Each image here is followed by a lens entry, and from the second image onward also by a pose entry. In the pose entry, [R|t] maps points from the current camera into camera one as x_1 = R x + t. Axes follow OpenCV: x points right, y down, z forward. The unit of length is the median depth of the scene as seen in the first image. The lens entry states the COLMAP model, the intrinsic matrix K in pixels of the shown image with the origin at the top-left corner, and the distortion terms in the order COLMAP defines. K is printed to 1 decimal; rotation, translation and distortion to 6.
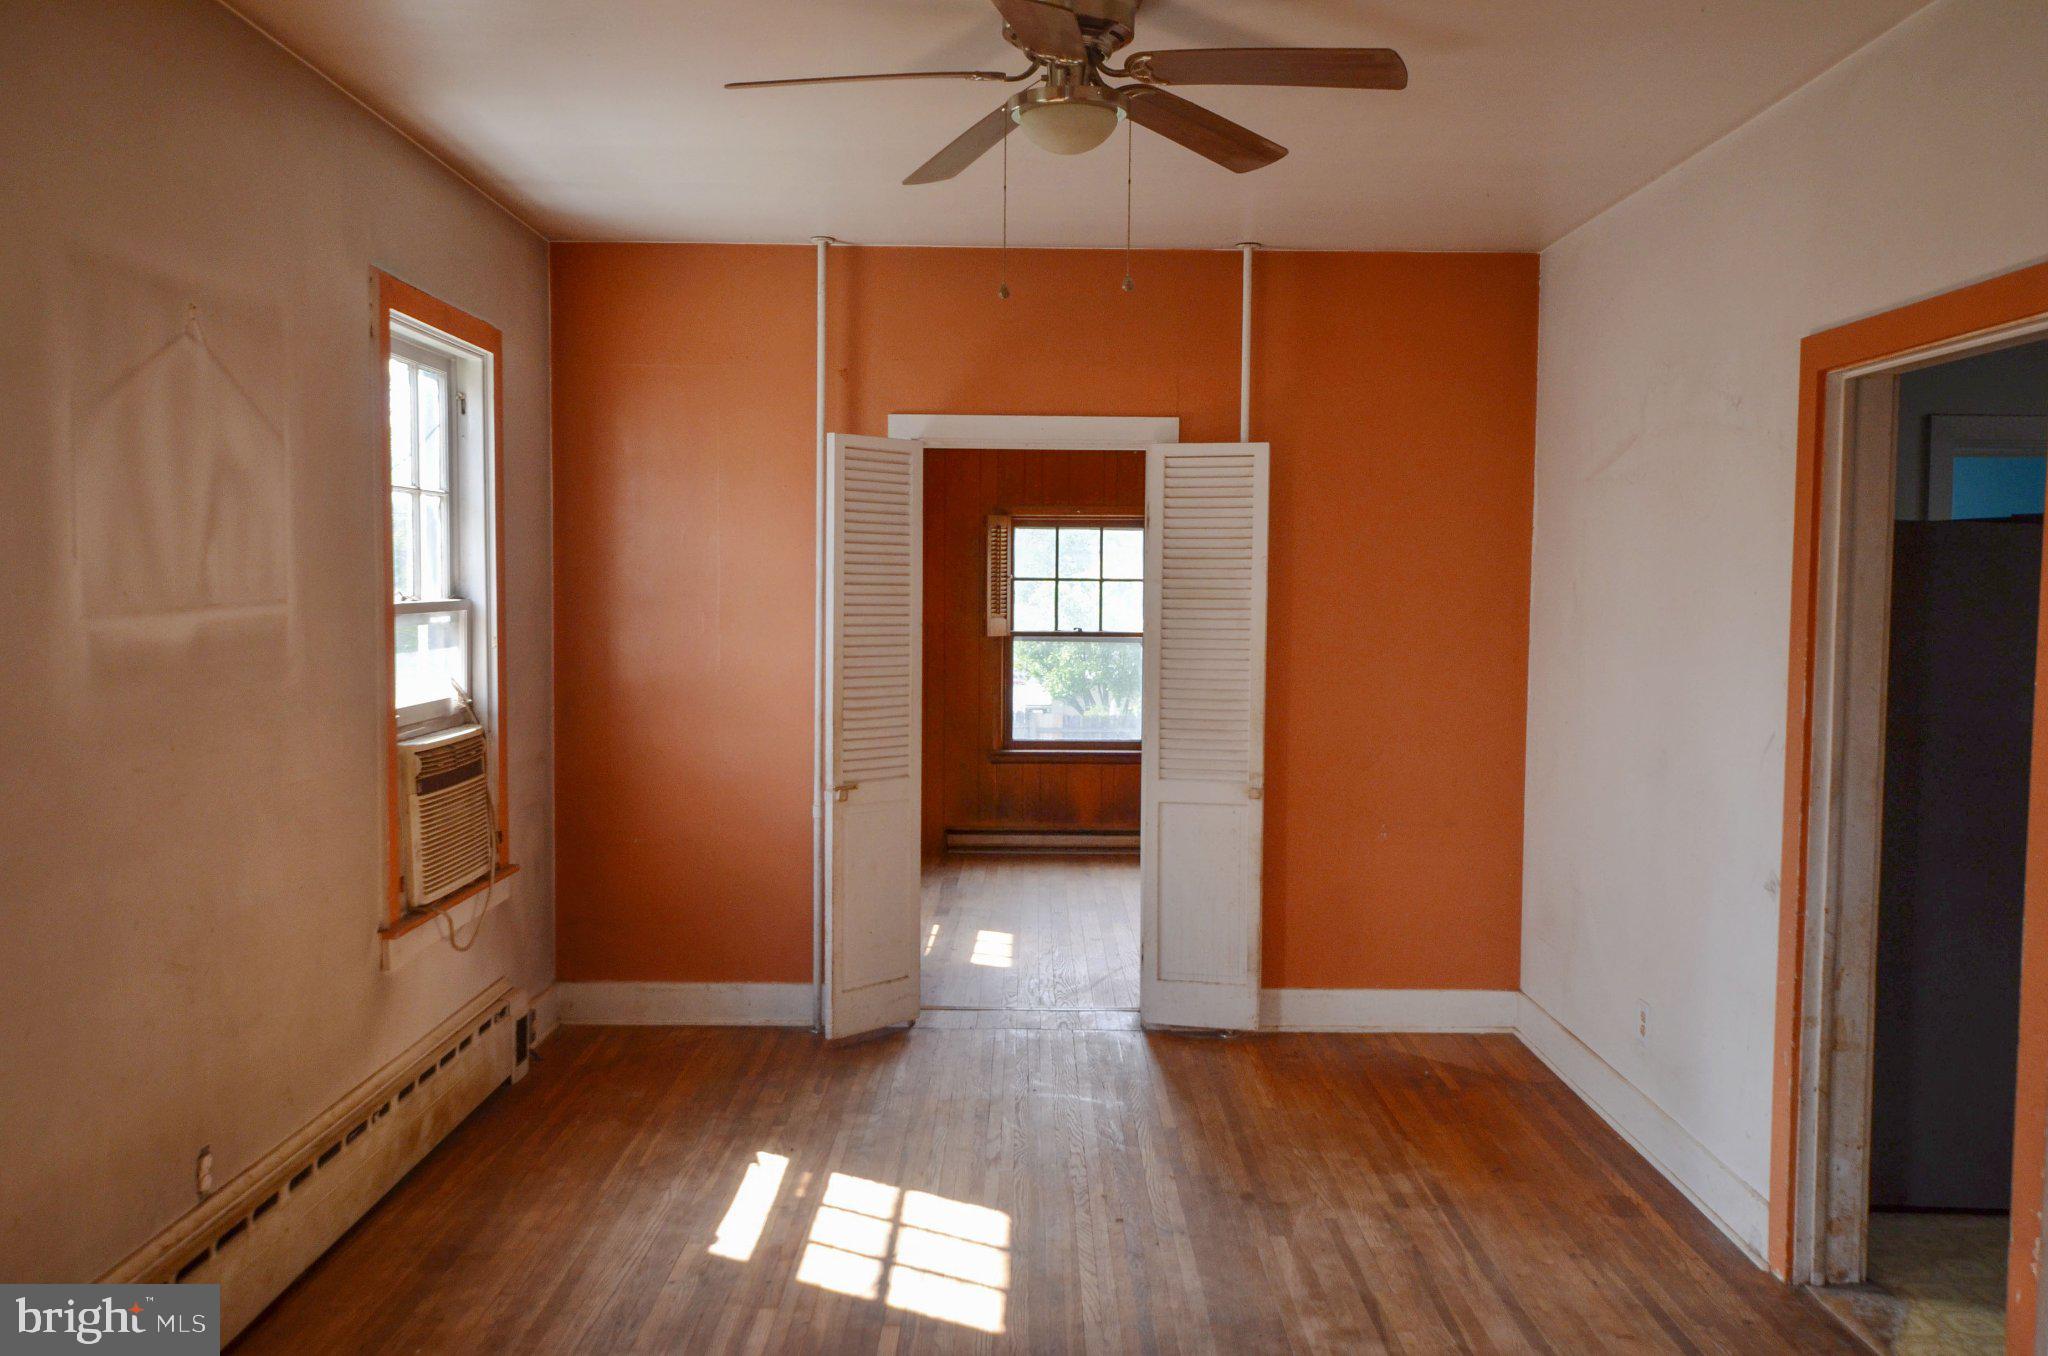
lens RADIAL K [[1639.9, 0, 1021.1], [0, 1639.9, 672.7], [0, 0, 1]] dist [-0.019493, -0.000426]
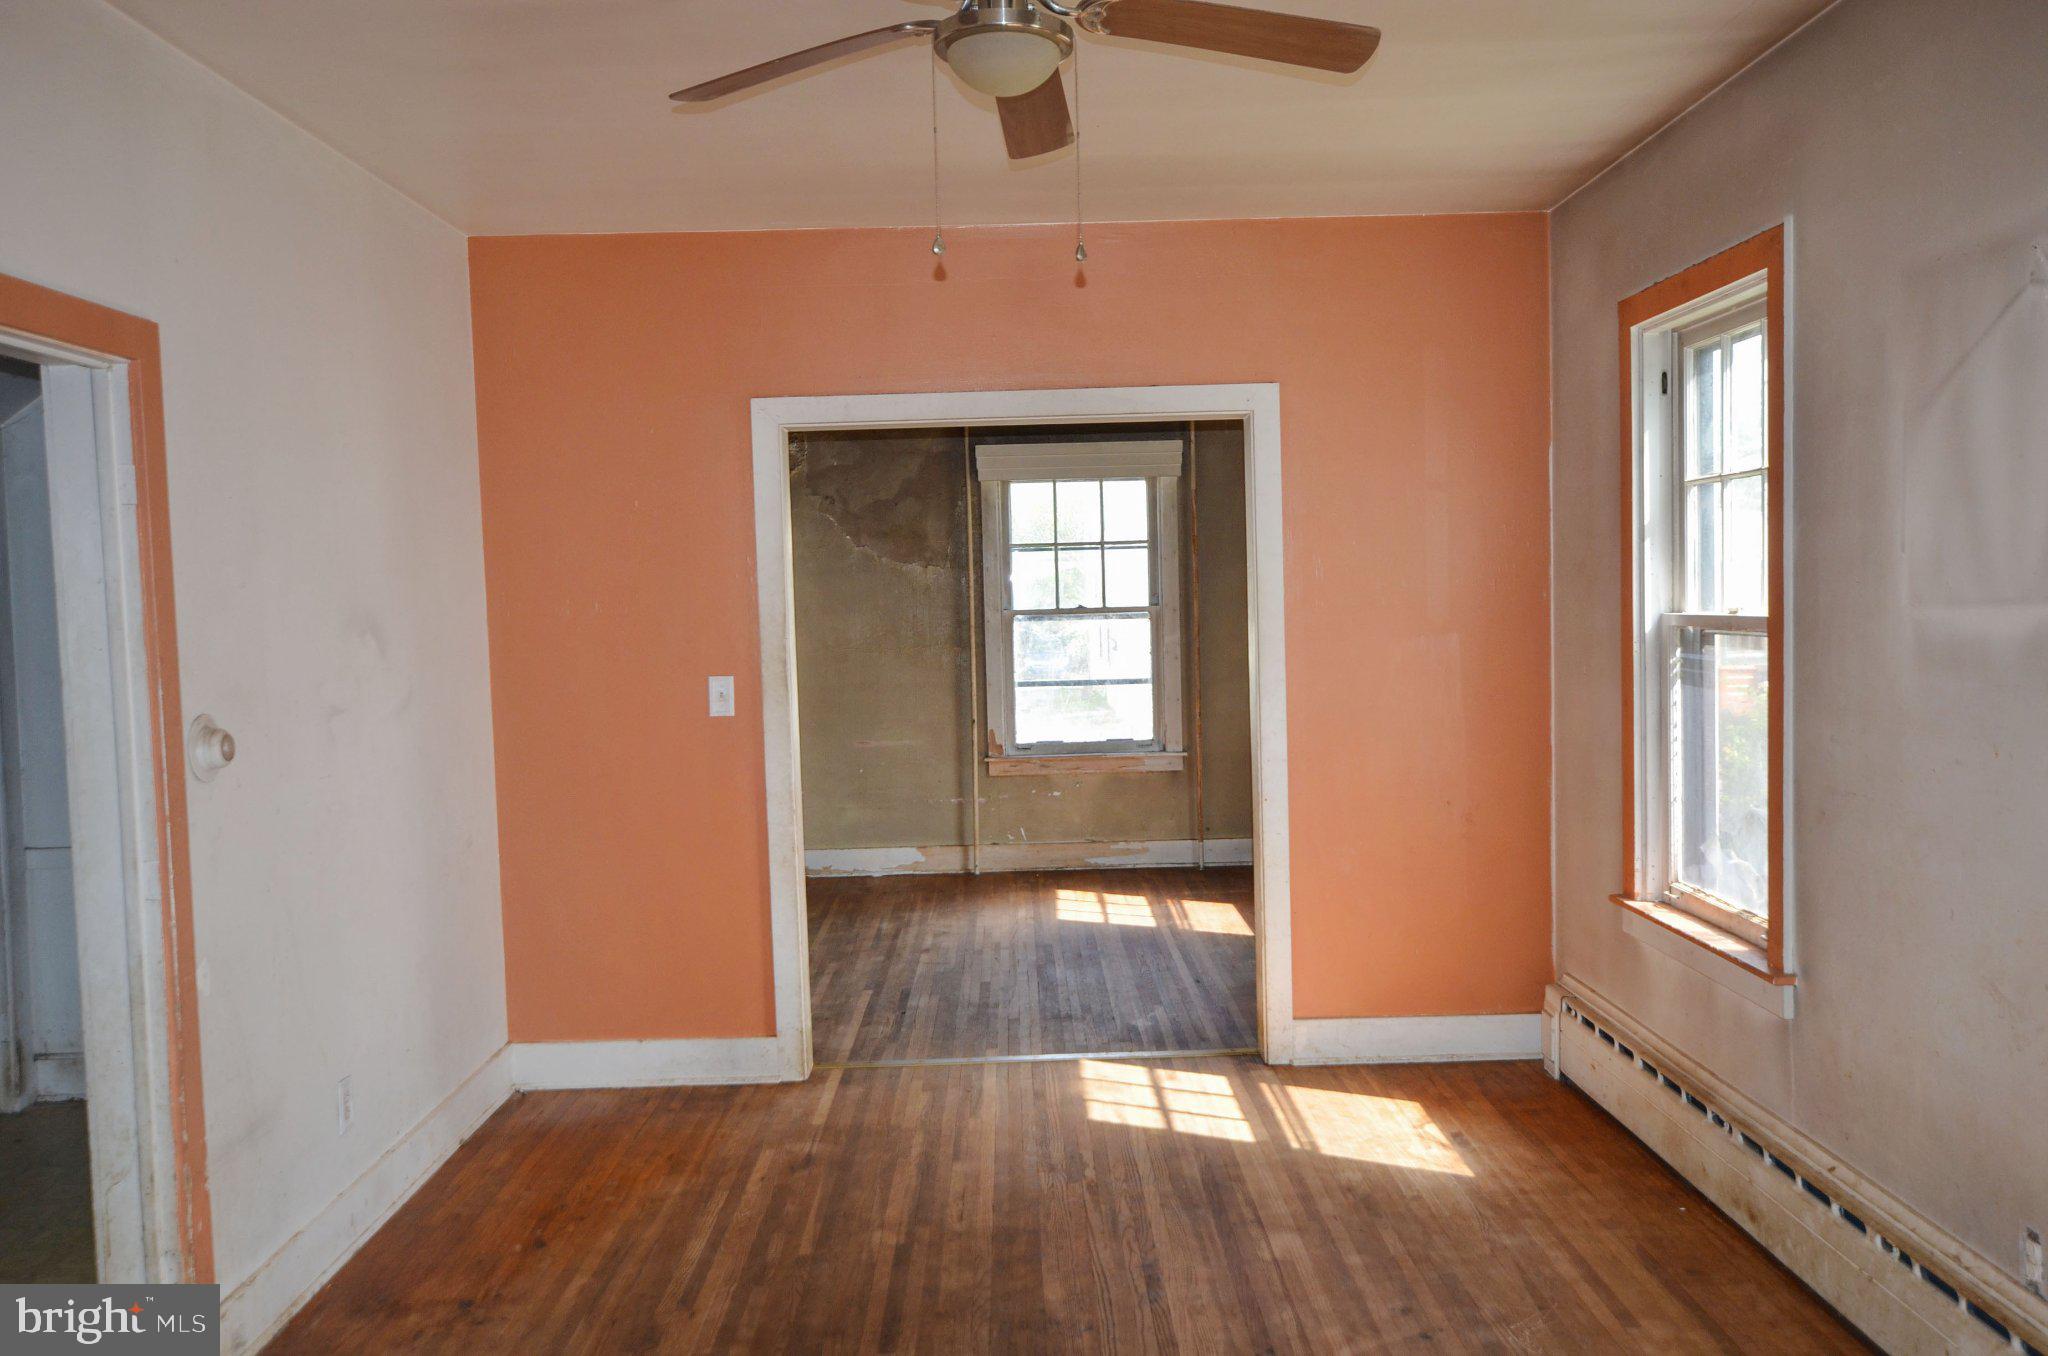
lens RADIAL K [[1639.9, 0, 1023.8], [0, 1639.9, 686.1], [0, 0, 1]] dist [-0.019493, -0.000426]
pose [[-0.999668, 0.016042, 0.020171, 0.006657], [0.018007, 0.994686, 0.101370, -0.101932], [-0.018437, 0.101700, -0.994644, 2.094356]]
